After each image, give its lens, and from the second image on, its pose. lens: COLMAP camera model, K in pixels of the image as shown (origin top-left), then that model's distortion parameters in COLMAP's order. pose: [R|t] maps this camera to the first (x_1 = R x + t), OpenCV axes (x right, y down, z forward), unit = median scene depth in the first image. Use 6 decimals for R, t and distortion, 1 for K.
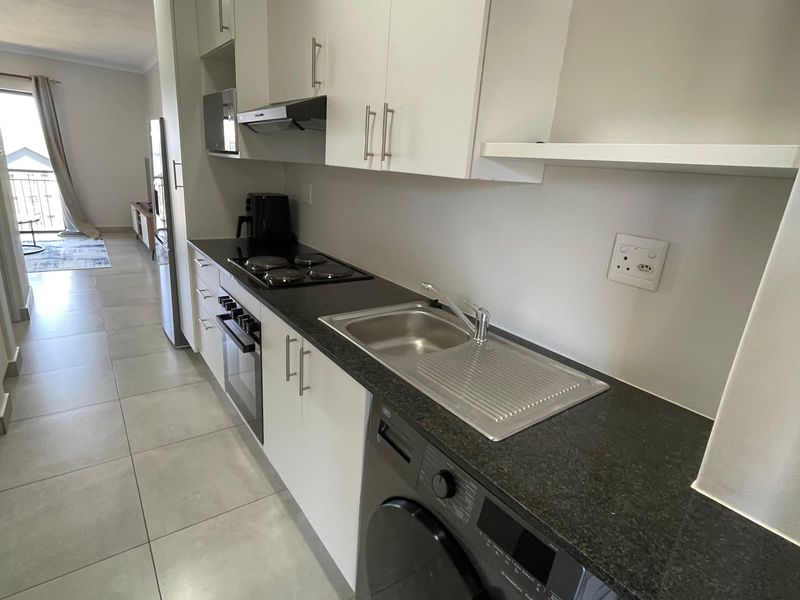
lens RADIAL K [[431.0, 0, 402.6], [0, 431.0, 299.3], [0, 0, 1]] dist [-0.001844, -0.000227]
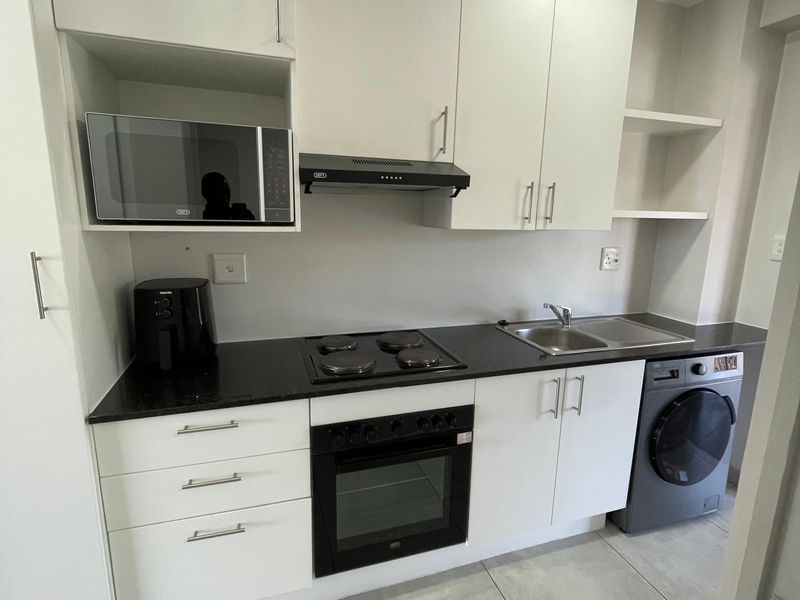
lens RADIAL K [[431.0, 0, 402.6], [0, 431.0, 299.3], [0, 0, 1]] dist [-0.001844, -0.000227]
pose [[0.308260, -0.253867, 0.916803, -1.053294], [0.281251, 0.944973, 0.167102, -0.319887], [-0.908776, 0.206341, 0.362698, 0.692058]]
